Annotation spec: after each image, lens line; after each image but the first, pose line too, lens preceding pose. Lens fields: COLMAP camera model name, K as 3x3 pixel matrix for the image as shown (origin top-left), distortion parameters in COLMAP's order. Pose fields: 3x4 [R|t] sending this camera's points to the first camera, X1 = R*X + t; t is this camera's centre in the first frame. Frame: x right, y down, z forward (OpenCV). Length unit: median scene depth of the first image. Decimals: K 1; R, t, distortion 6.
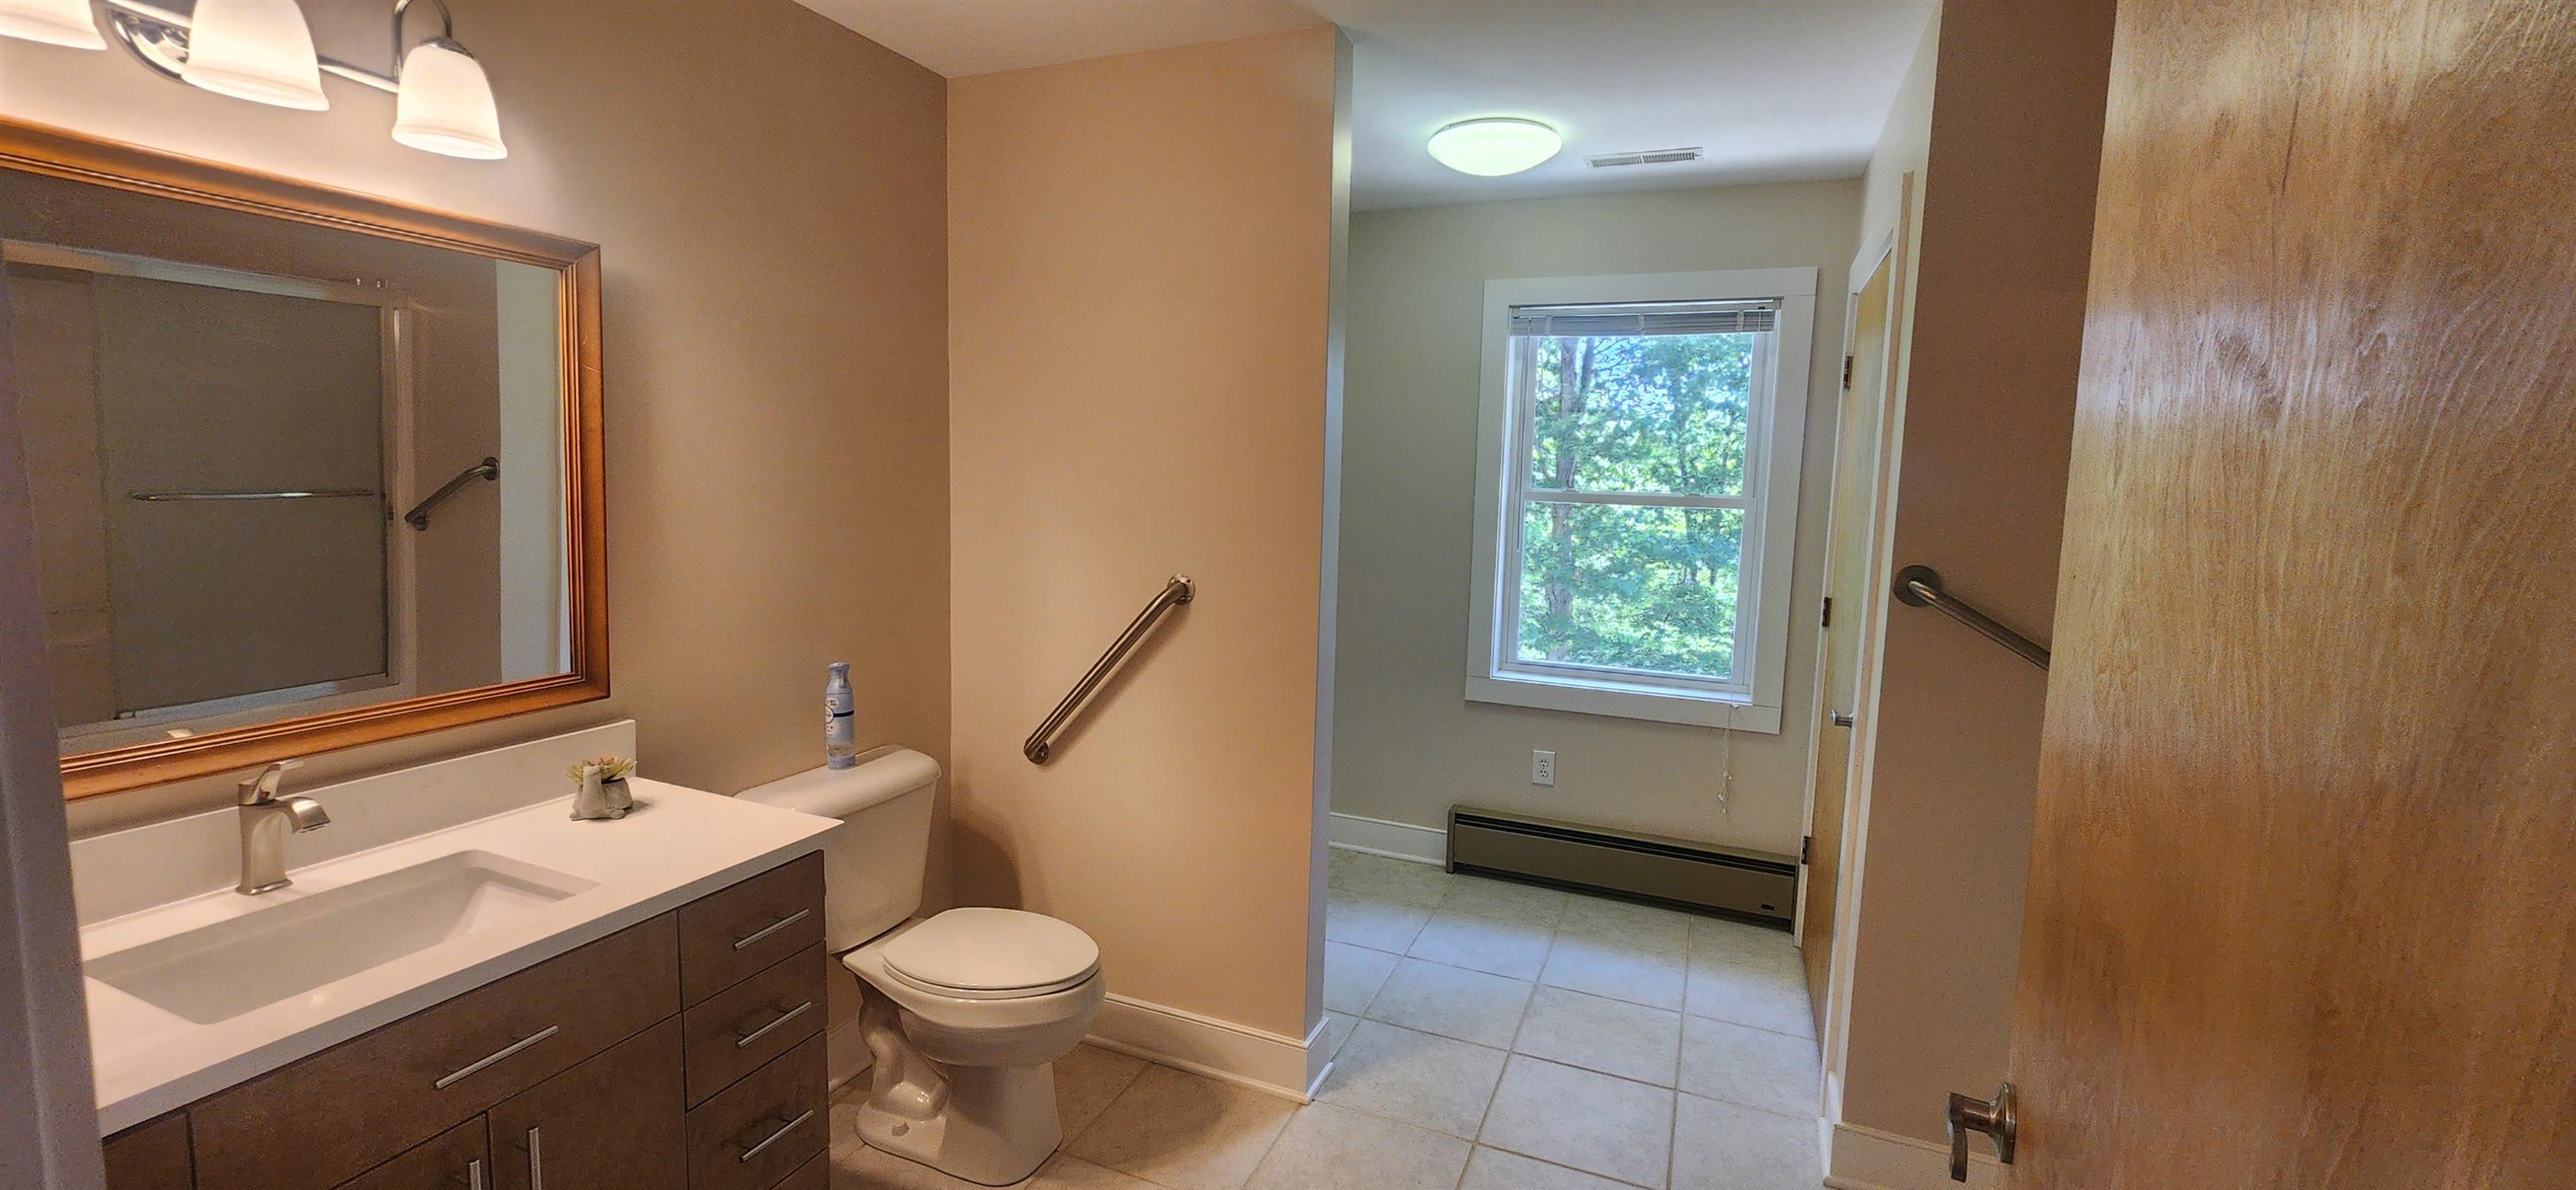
lens RADIAL K [[1056.9, 0, 1284.3], [0, 1056.9, 577.8], [0, 0, 1]] dist [0.007388, 0.000127]
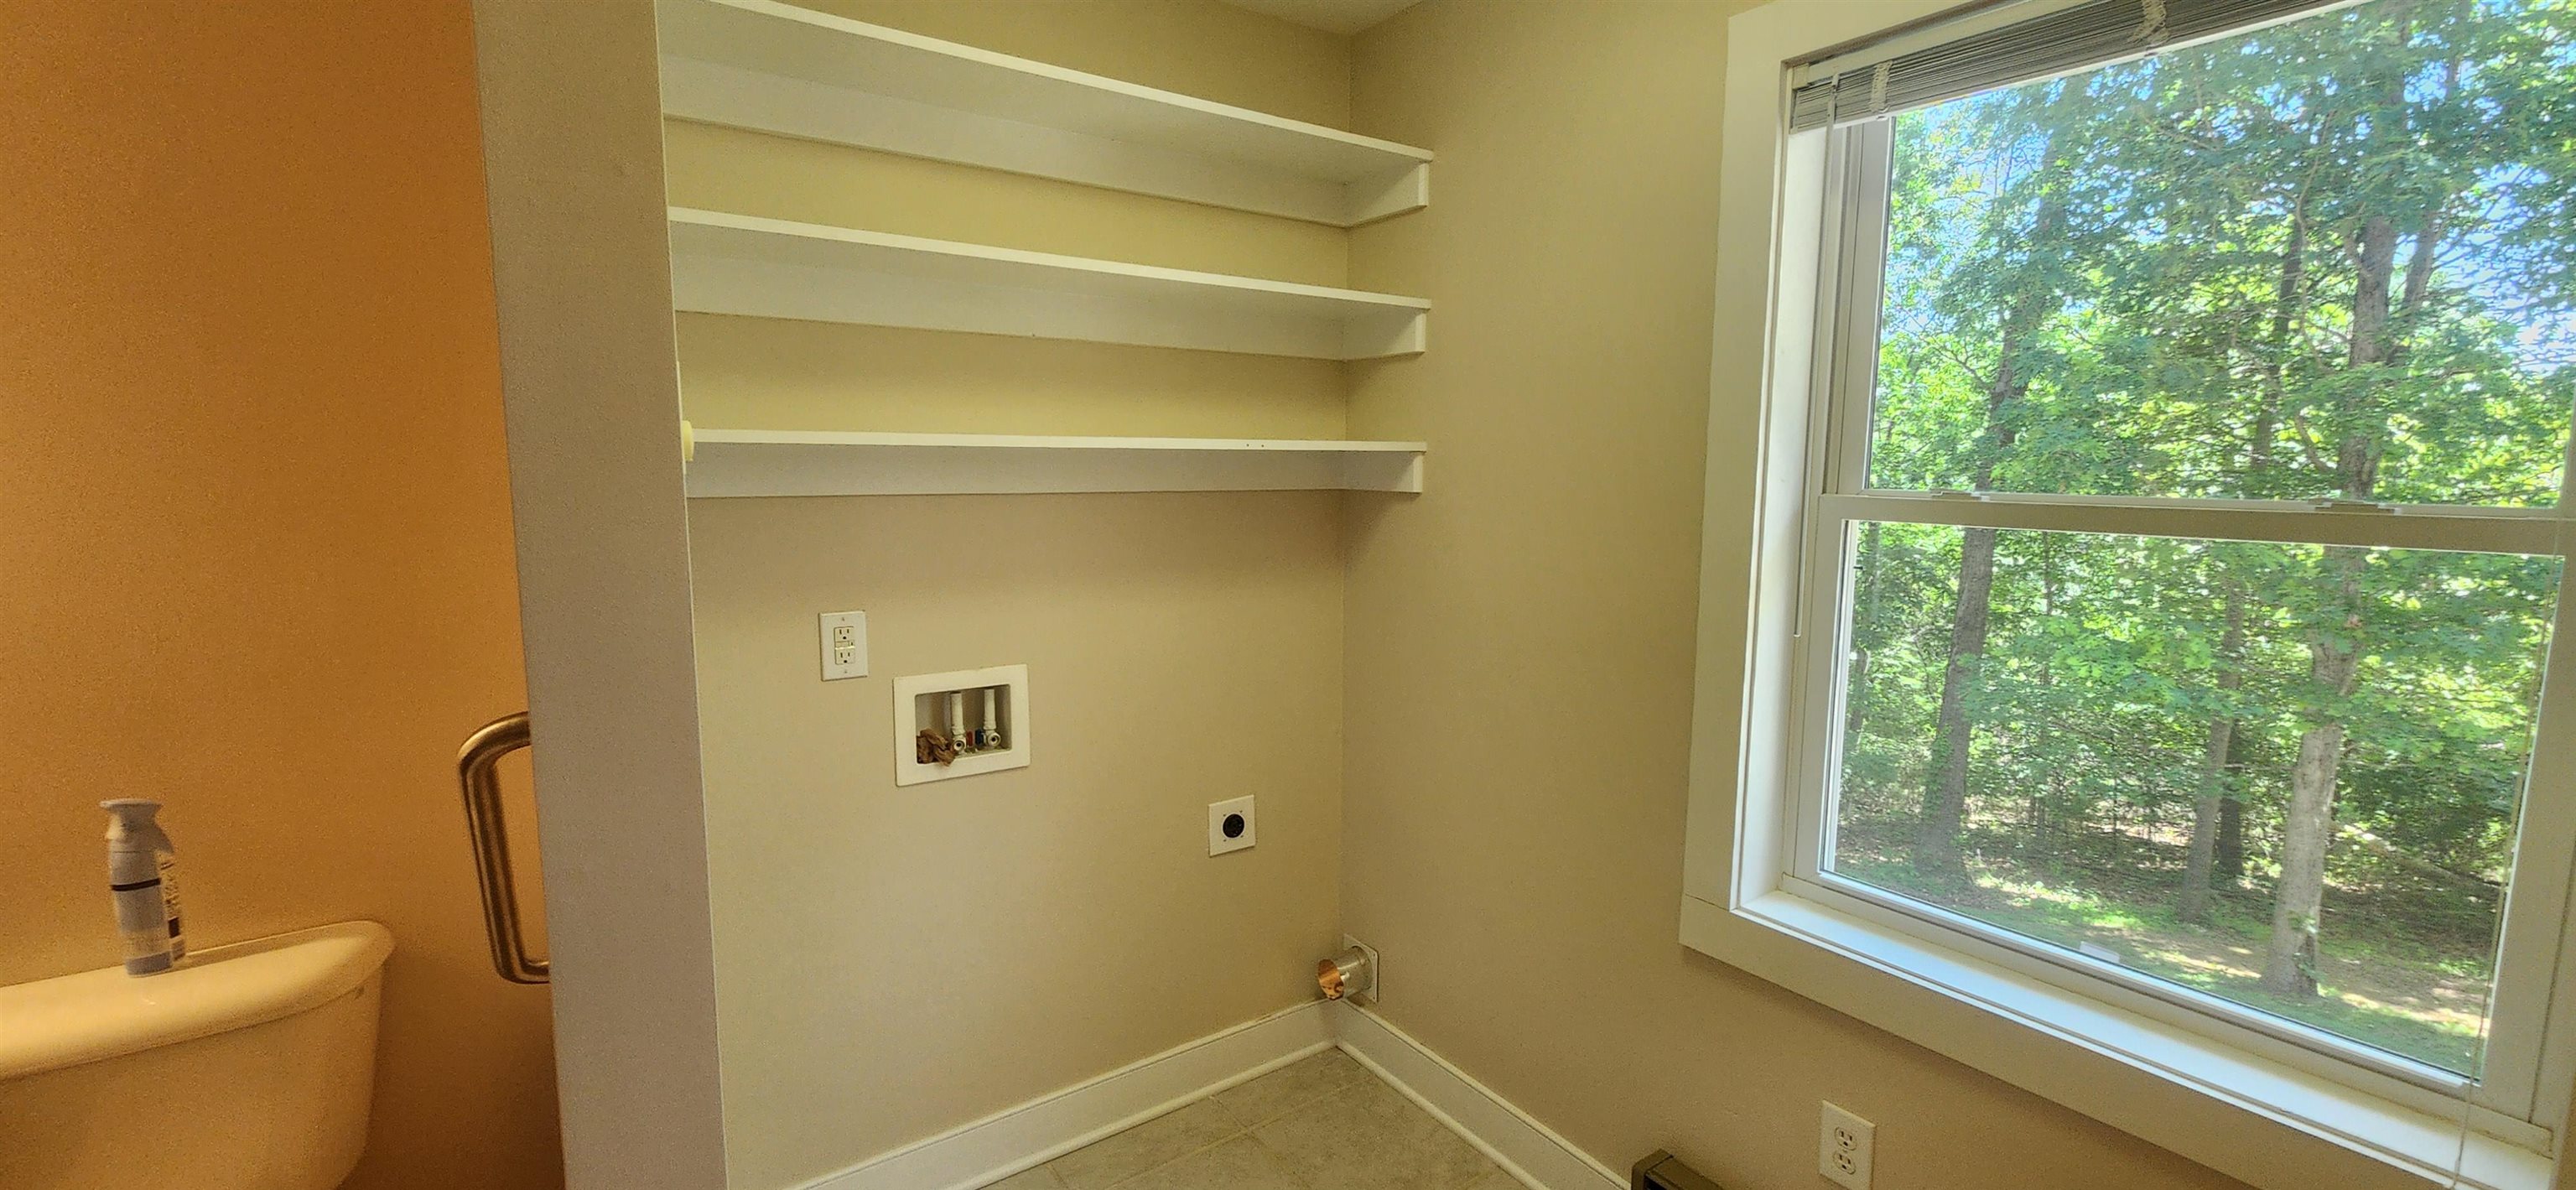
lens RADIAL K [[1056.9, 0, 1284.3], [0, 1056.9, 577.8], [0, 0, 1]] dist [0.007388, 0.000127]
pose [[0.851054, 0.040958, -0.523479, 0.260313], [-0.040487, 0.999104, 0.012350, -0.043821], [0.523515, 0.010684, 0.851949, 0.507574]]
